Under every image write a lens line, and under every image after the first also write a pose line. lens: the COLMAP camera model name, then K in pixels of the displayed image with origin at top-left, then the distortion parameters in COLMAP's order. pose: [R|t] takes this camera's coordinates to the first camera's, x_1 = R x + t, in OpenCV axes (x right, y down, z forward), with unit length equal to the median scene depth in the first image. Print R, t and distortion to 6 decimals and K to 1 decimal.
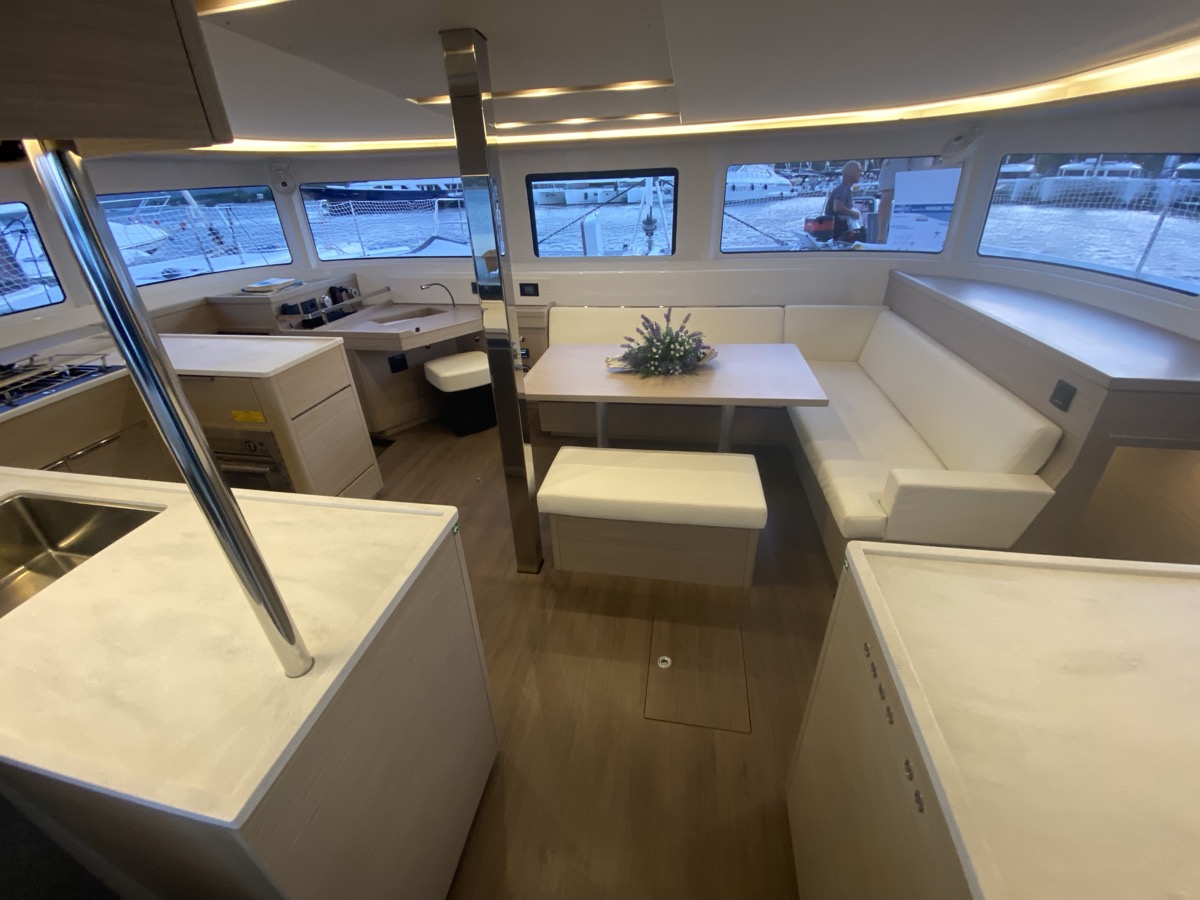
lens RADIAL K [[485.1, 0, 596.6], [0, 485.1, 452.7], [0, 0, 1]] dist [0.029963, -0.026754]
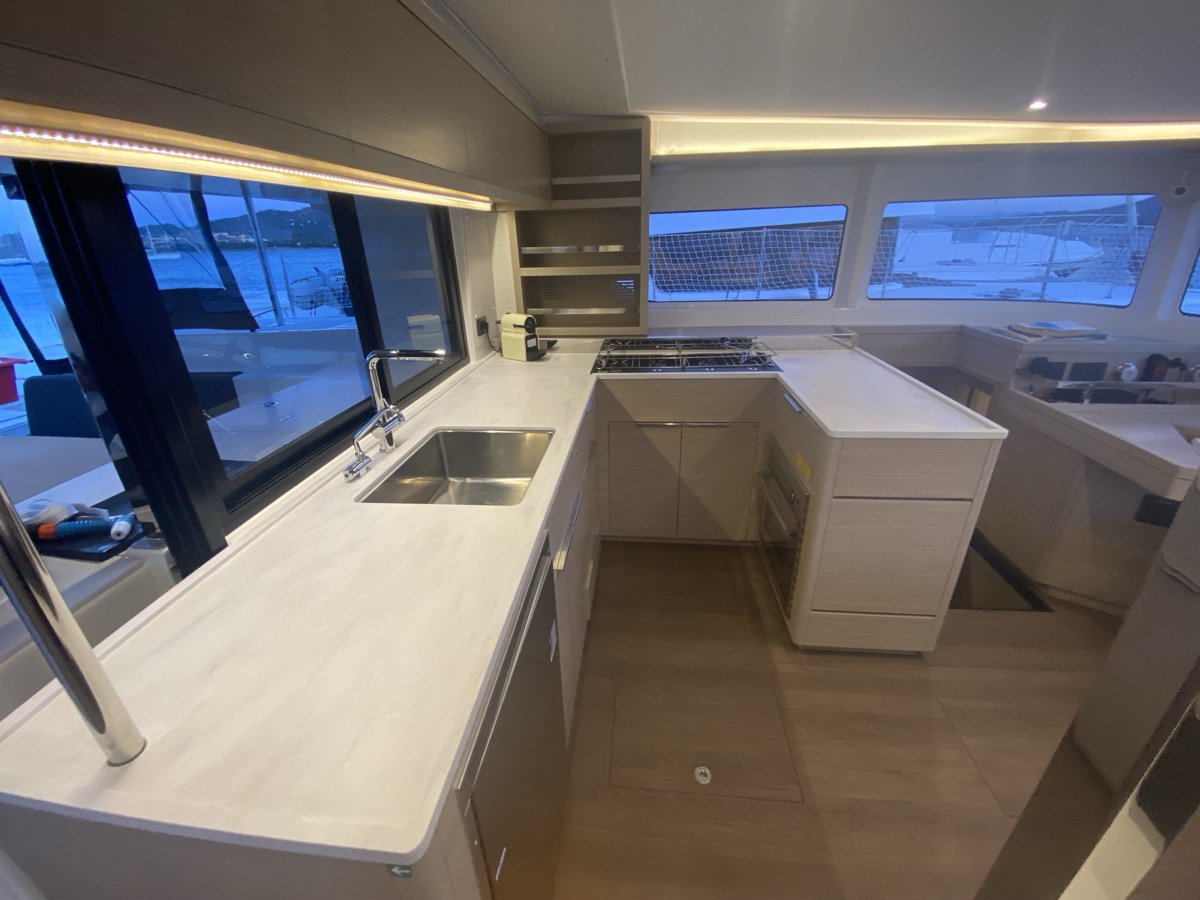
lens RADIAL K [[485.1, 0, 596.6], [0, 485.1, 452.7], [0, 0, 1]] dist [0.029963, -0.026754]
pose [[0.079174, 0.429428, -0.899624, -0.015174], [-0.459860, 0.816429, 0.349245, -0.188357], [0.884455, 0.386050, 0.262116, 0.407628]]
